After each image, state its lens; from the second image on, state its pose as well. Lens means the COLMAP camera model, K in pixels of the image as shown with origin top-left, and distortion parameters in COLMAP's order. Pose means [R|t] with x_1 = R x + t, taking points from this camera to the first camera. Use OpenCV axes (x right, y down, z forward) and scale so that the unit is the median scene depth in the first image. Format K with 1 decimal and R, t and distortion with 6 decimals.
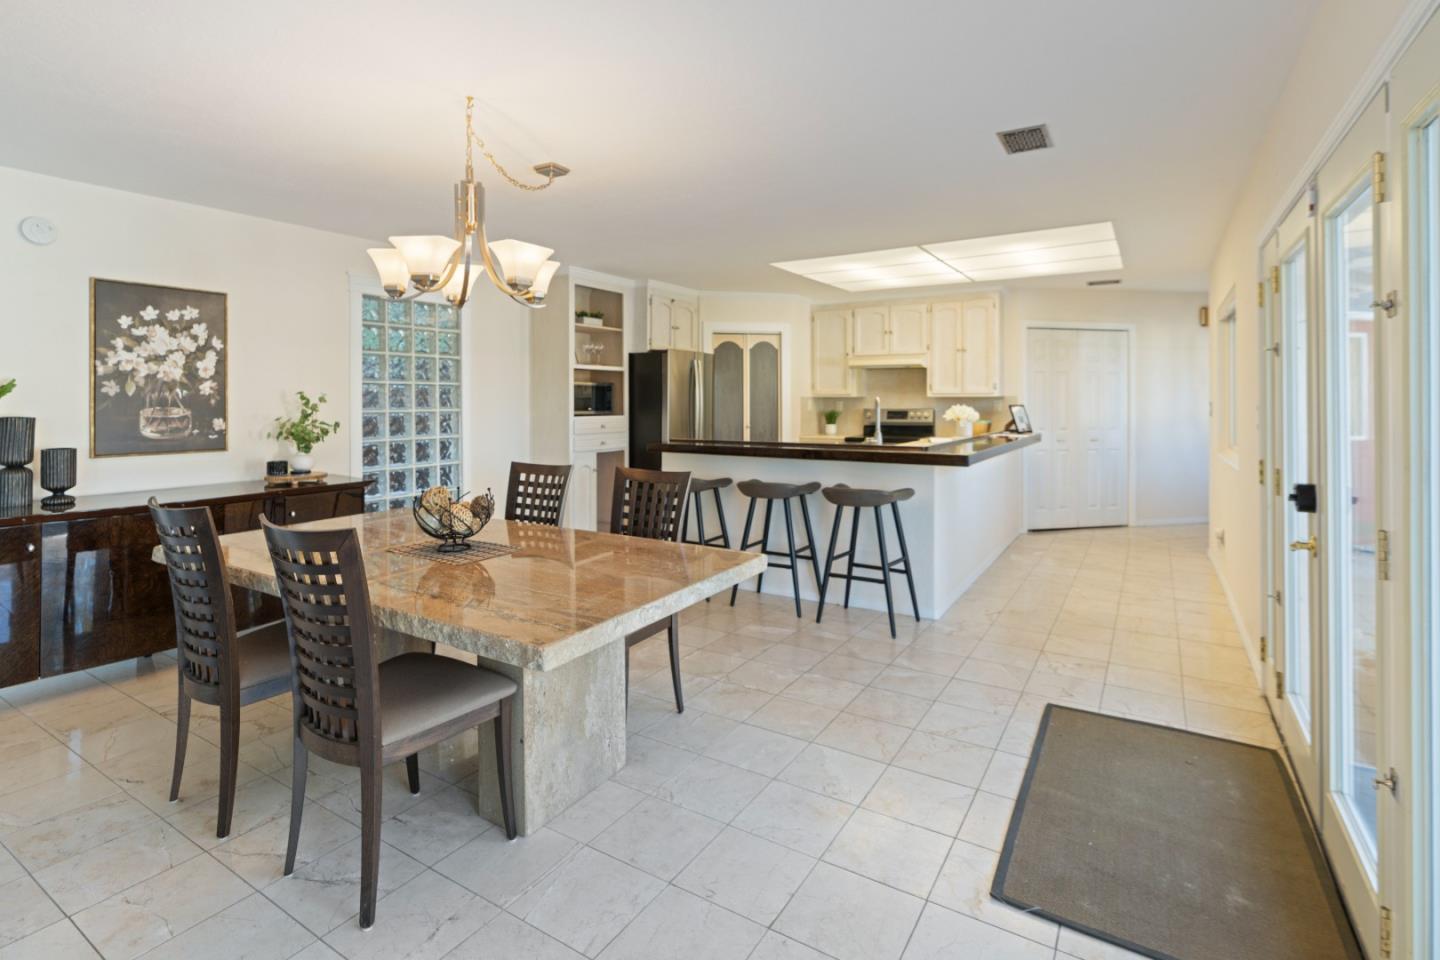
lens RADIAL K [[700.9, 0, 716.8], [0, 700.9, 395.3], [0, 0, 1]] dist [-0.010607, 0.003496]
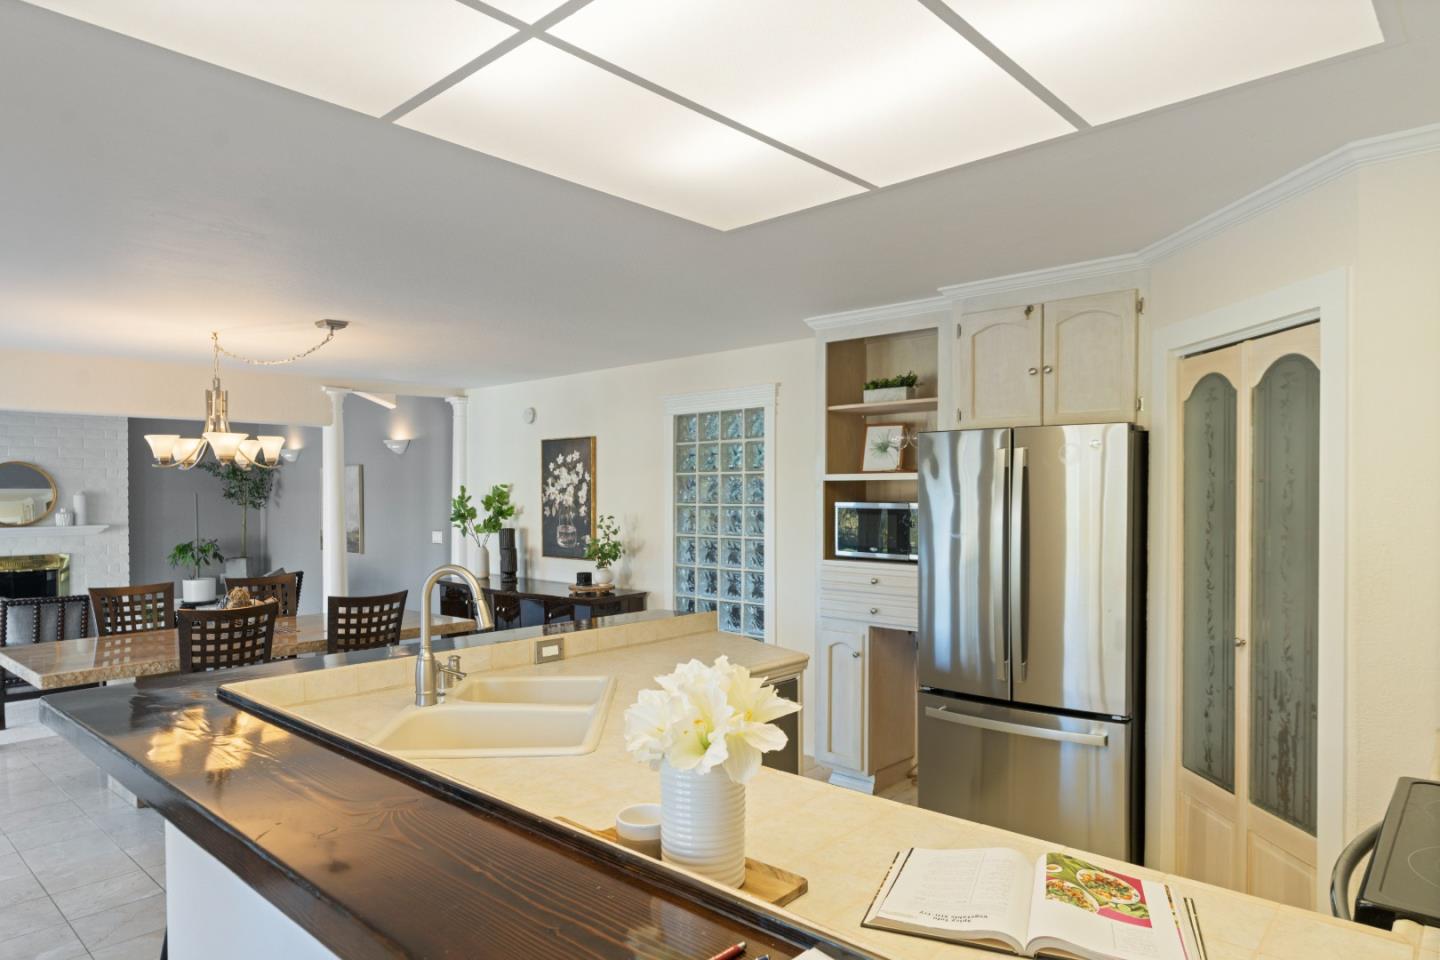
lens RADIAL K [[870.3, 0, 701.4], [0, 870.3, 504.4], [0, 0, 1]] dist [0.013009, -0.003950]
pose [[-0.188056, 0.017127, -0.982009, 0.835080], [0.010849, 0.999823, 0.015360, -0.045815], [0.982098, -0.007765, -0.188209, 1.520903]]
